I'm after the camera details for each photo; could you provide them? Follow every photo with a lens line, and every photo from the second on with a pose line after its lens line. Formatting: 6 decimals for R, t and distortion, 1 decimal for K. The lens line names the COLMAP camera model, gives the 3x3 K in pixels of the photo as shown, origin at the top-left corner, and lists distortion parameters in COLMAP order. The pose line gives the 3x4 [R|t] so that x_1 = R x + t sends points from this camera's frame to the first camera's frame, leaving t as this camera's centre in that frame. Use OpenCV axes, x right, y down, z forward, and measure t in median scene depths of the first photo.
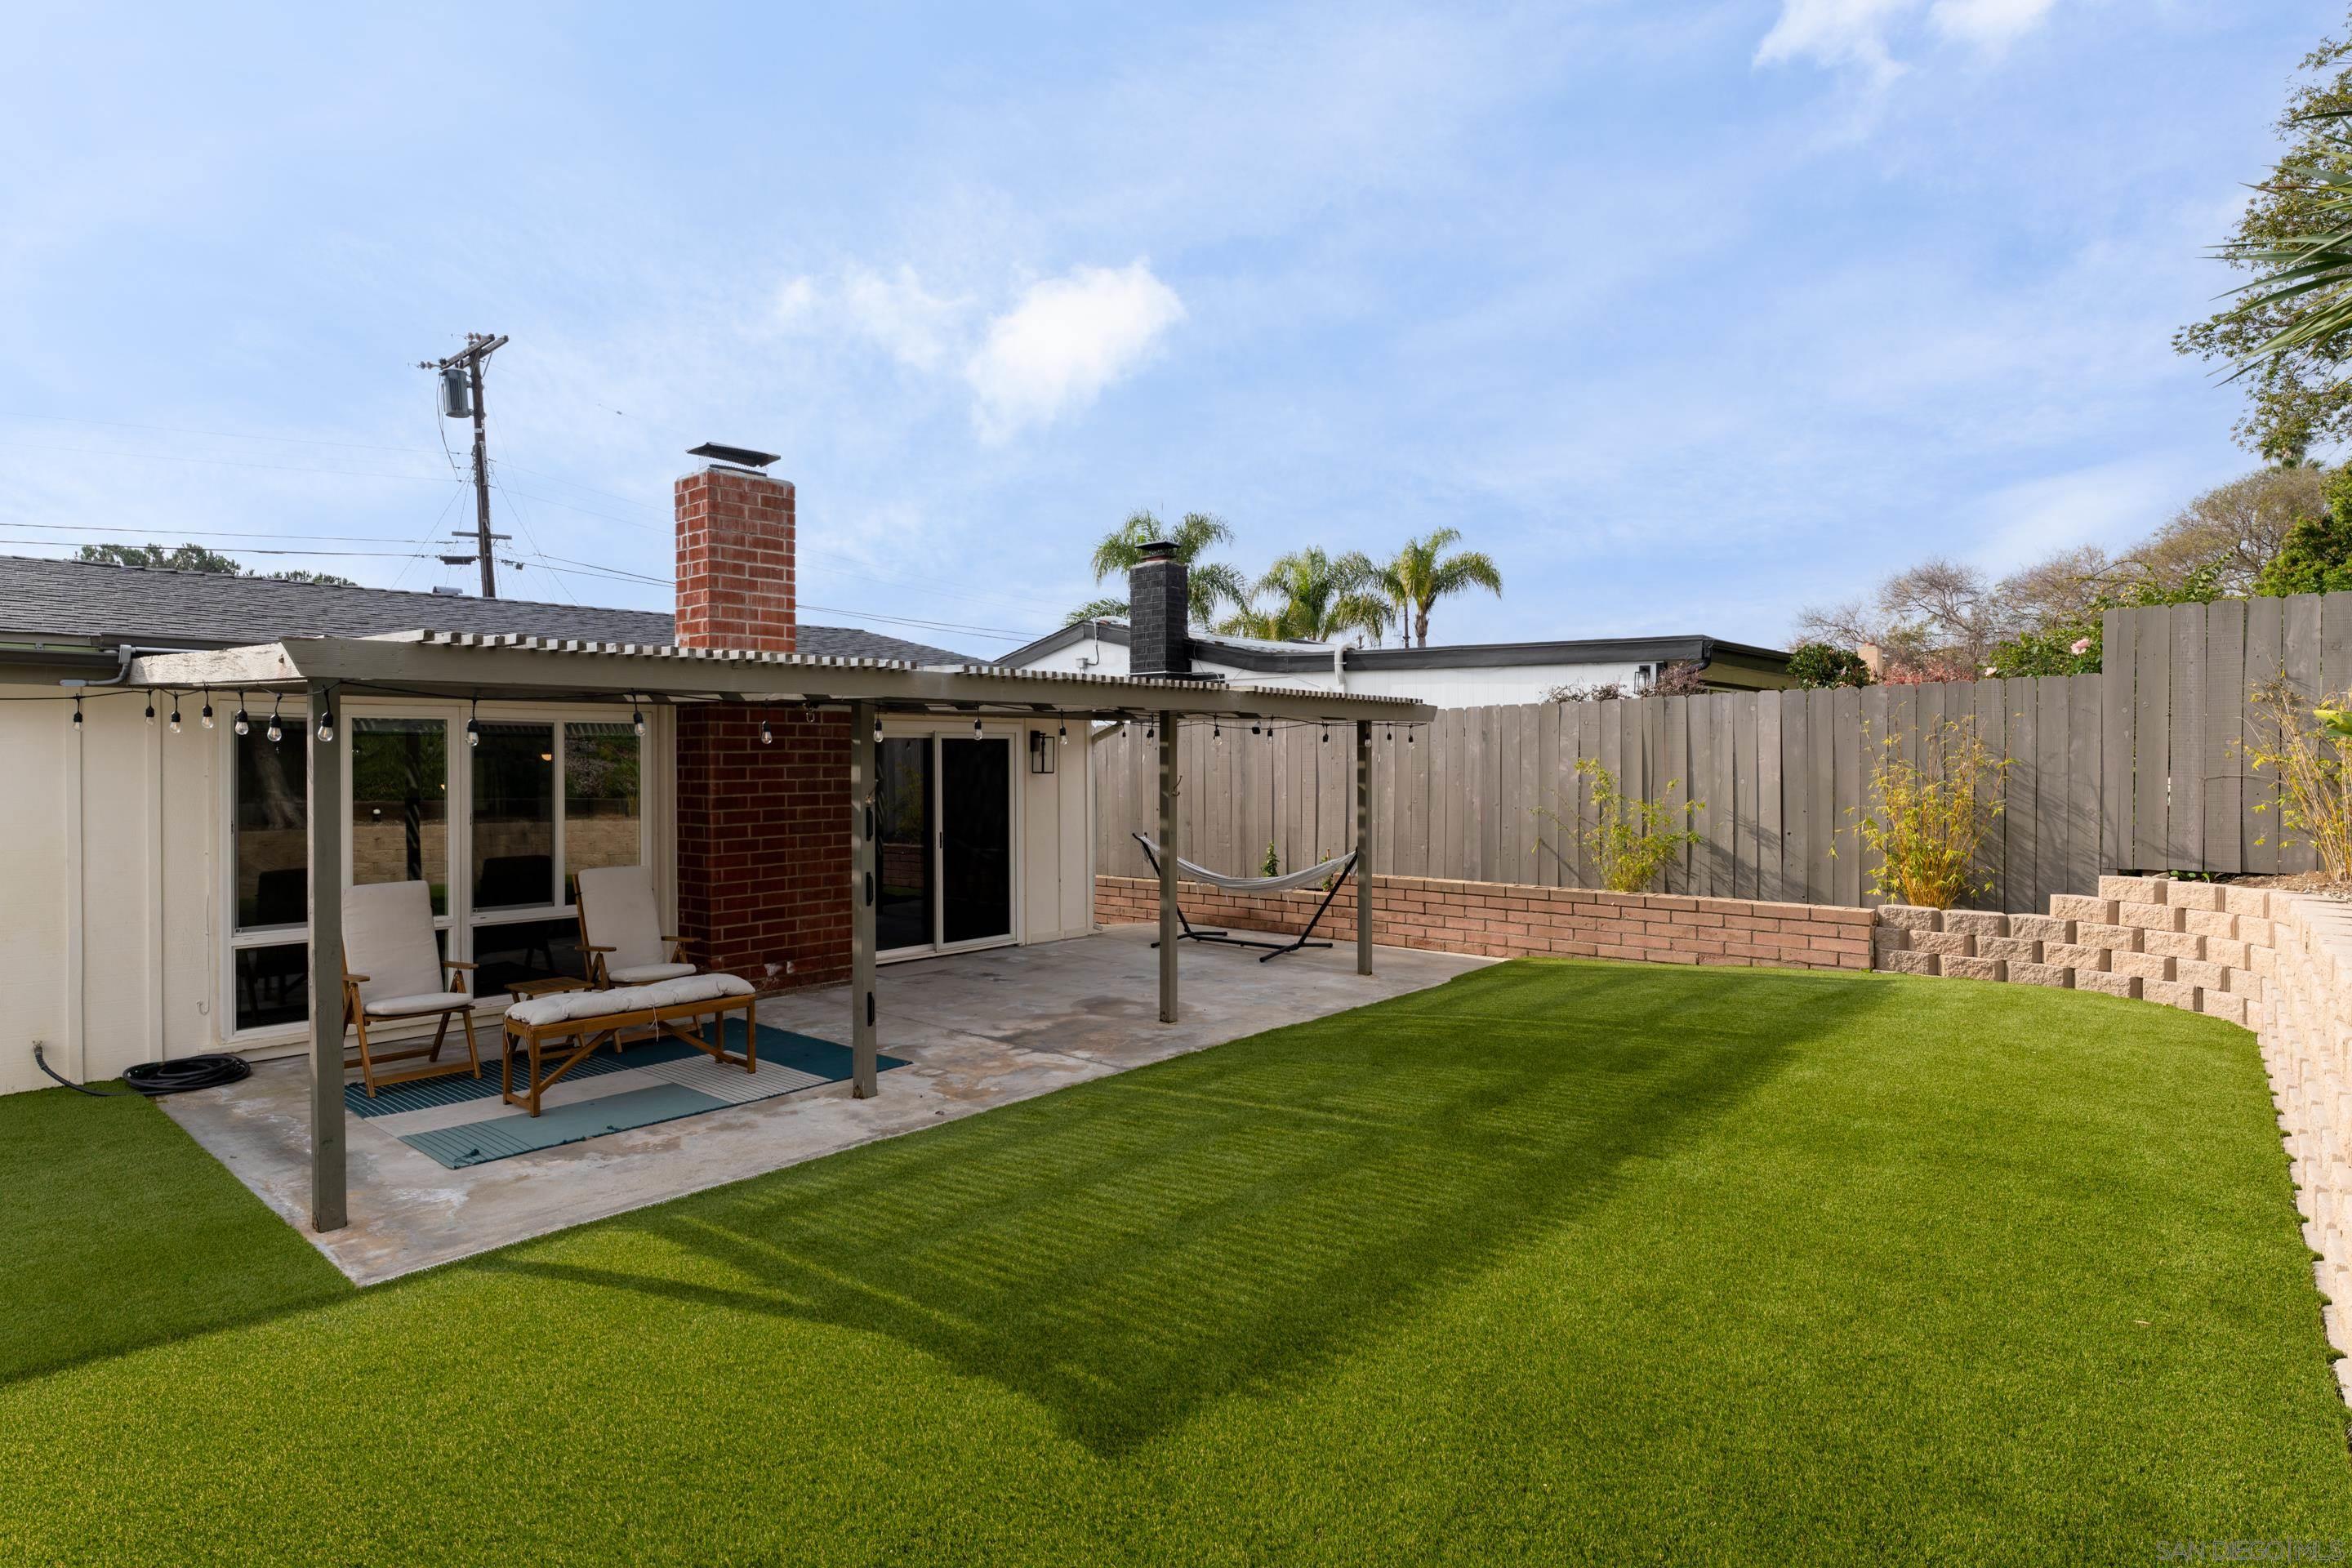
lens RADIAL K [[1225.7, 0, 1177.0], [0, 1225.7, 768.9], [0, 0, 1]] dist [-0.000258, -0.000011]
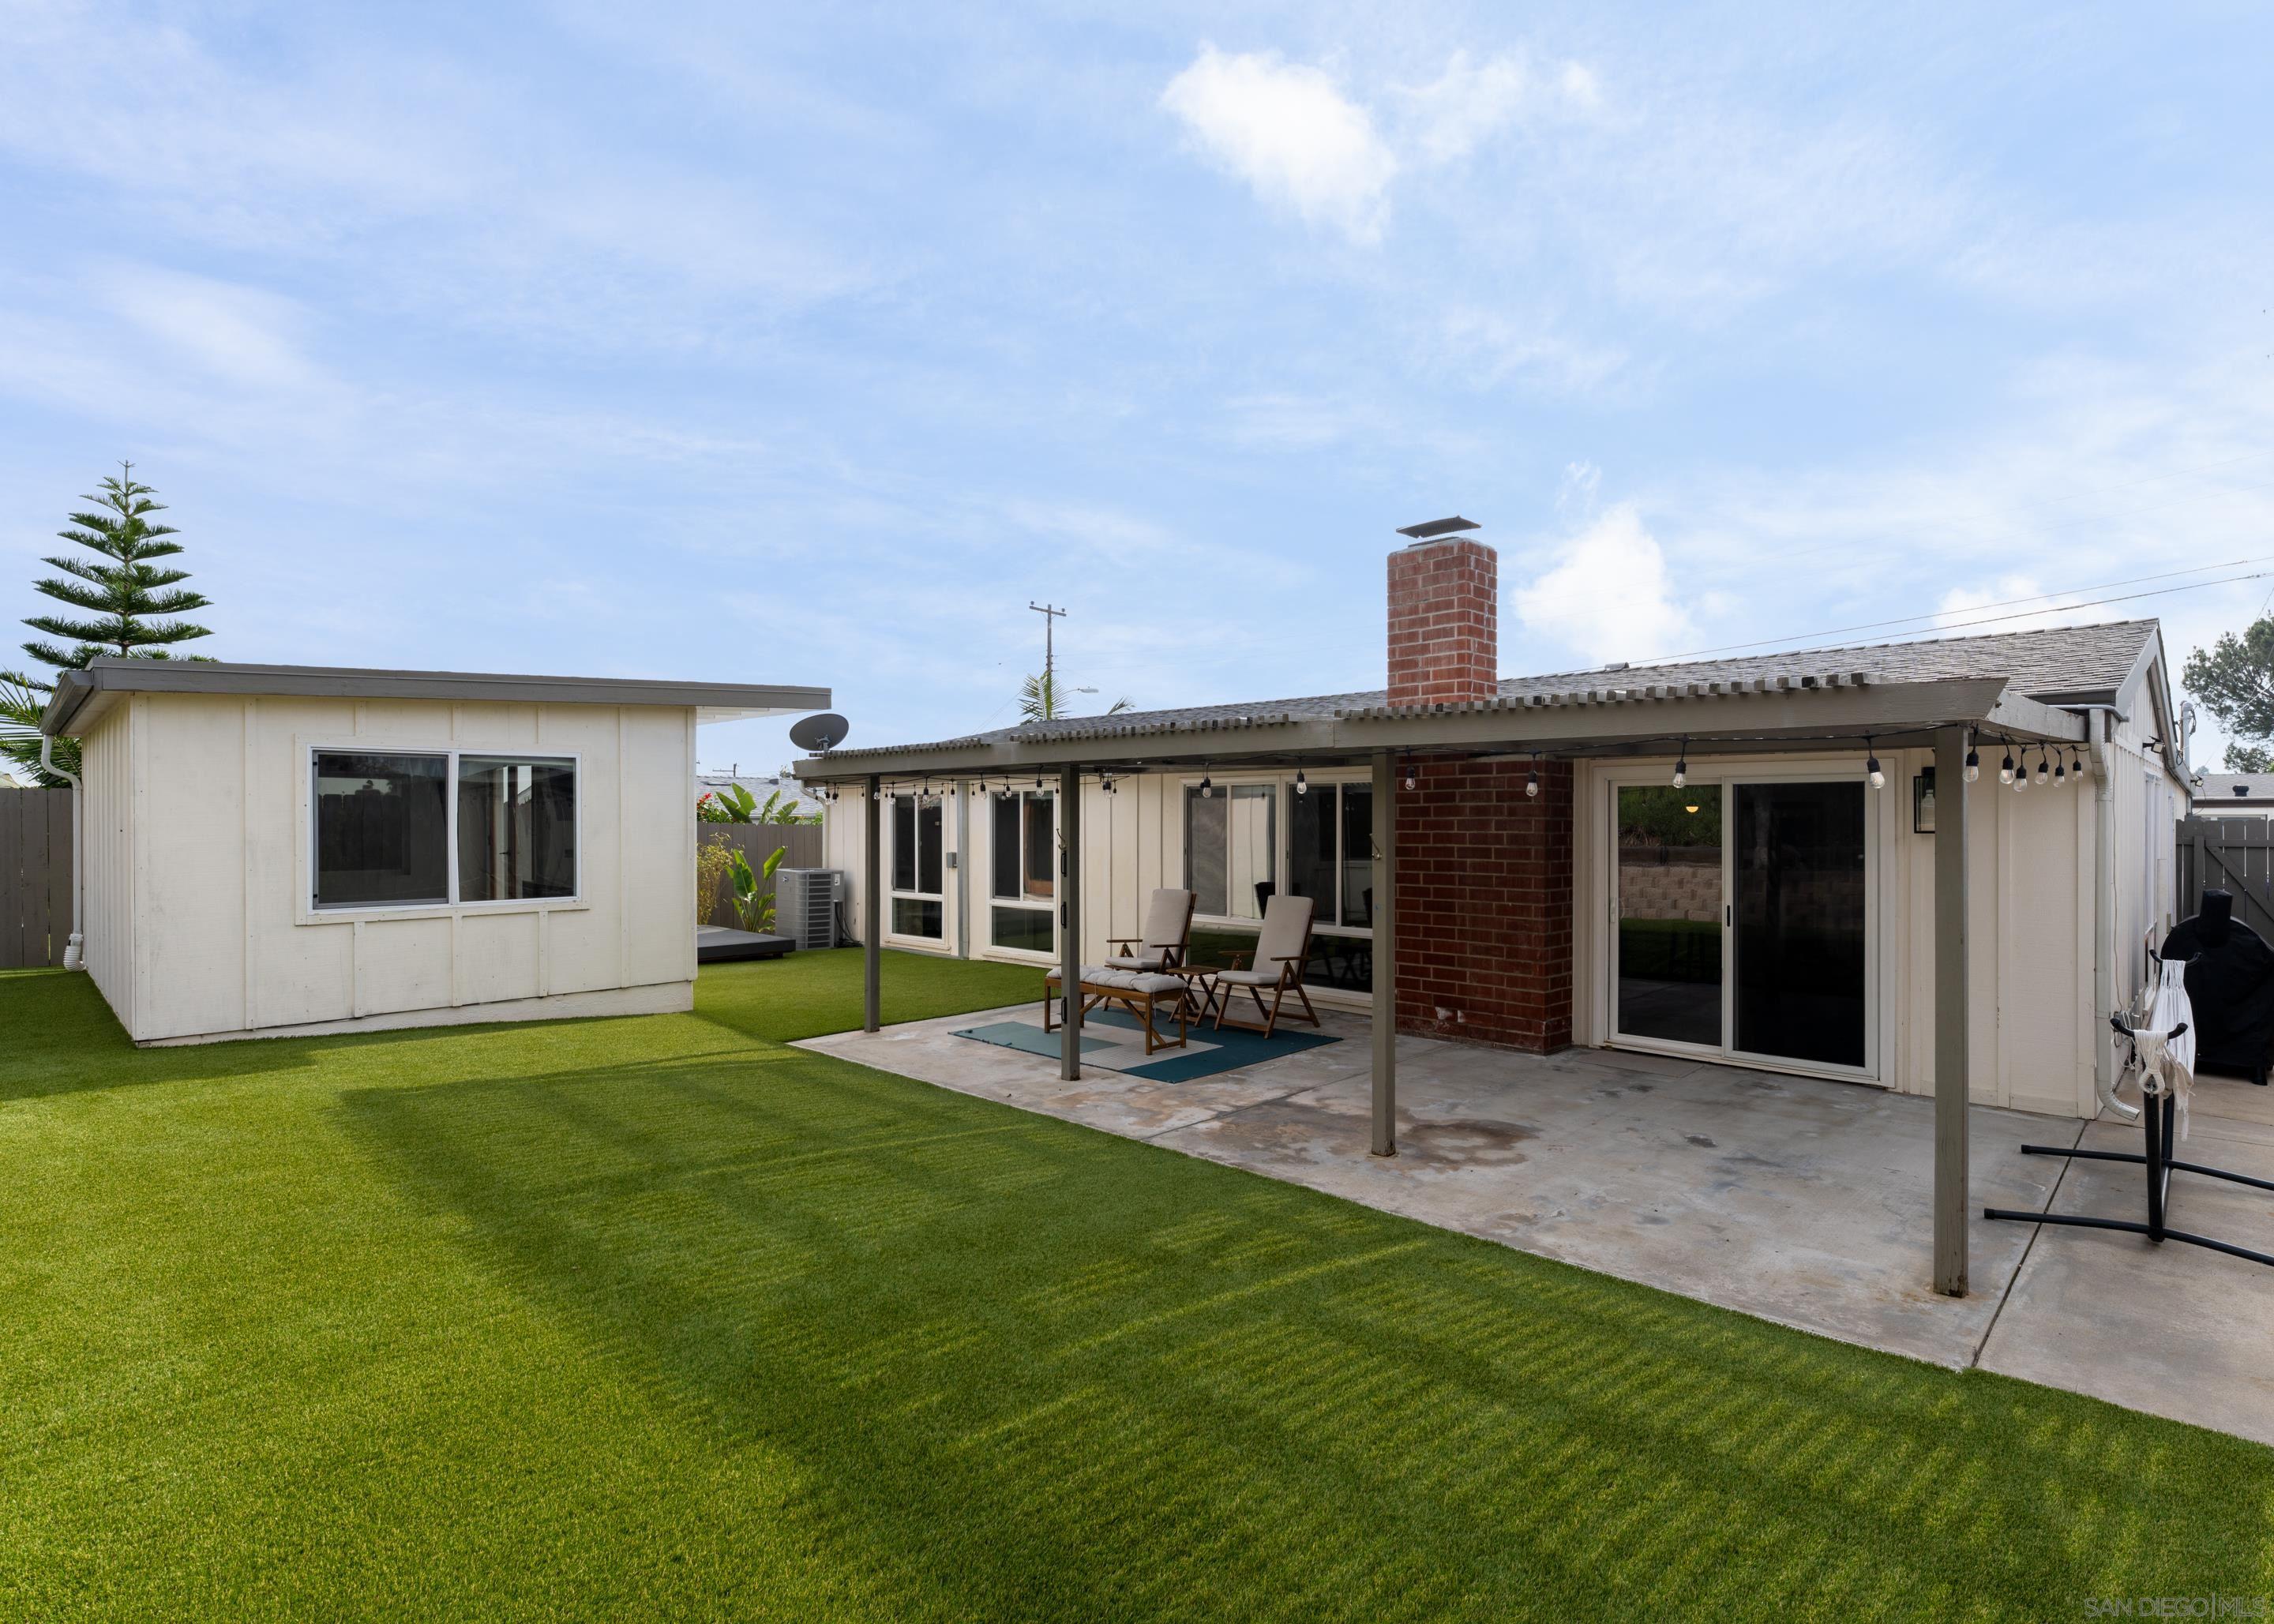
lens RADIAL K [[1151.4, 0, 1142.2], [0, 1151.4, 818.6], [0, 0, 1]] dist [0.000474, 0.000302]
pose [[-0.033498, 0.003885, -0.999431, 0.647219], [-0.006804, 0.999968, 0.004115, -0.004273], [0.999416, 0.006938, -0.033470, 0.768467]]
